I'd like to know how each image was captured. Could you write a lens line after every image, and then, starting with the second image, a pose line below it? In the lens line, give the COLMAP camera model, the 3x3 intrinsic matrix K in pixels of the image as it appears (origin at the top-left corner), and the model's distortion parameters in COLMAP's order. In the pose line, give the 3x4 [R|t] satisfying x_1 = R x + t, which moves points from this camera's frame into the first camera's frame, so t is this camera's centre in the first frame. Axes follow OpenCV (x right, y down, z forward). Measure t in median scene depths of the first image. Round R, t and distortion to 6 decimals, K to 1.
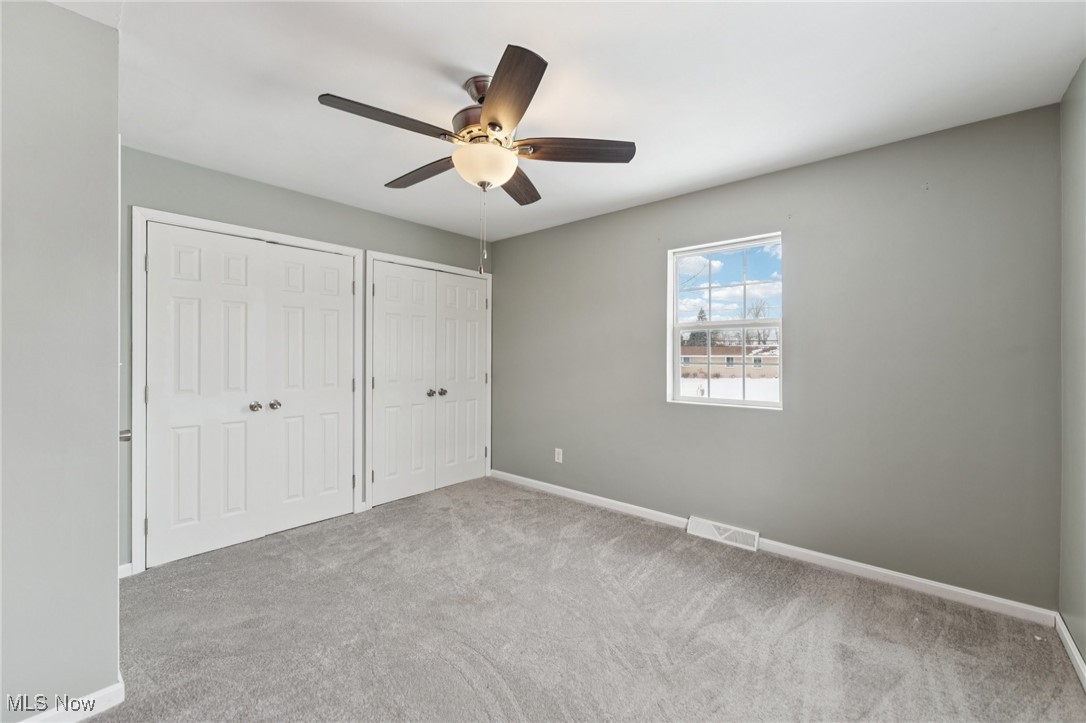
lens RADIAL K [[435.4, 0, 542.1], [0, 435.4, 358.9], [0, 0, 1]] dist [-0.002498, 0.000003]
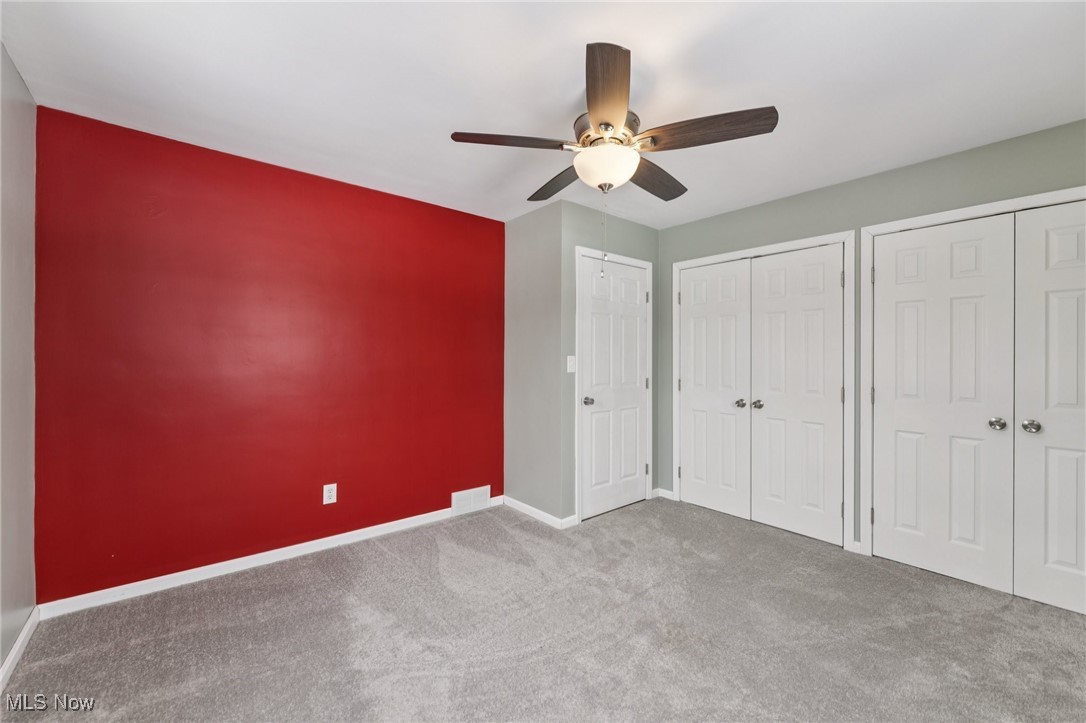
lens RADIAL K [[435.4, 0, 542.1], [0, 435.4, 358.9], [0, 0, 1]] dist [-0.002498, 0.000003]
pose [[-0.156216, -0.002307, -0.987720, 0.485896], [-0.010457, 0.999945, -0.000681, -0.002585], [0.987668, 0.010223, -0.156231, 0.559039]]
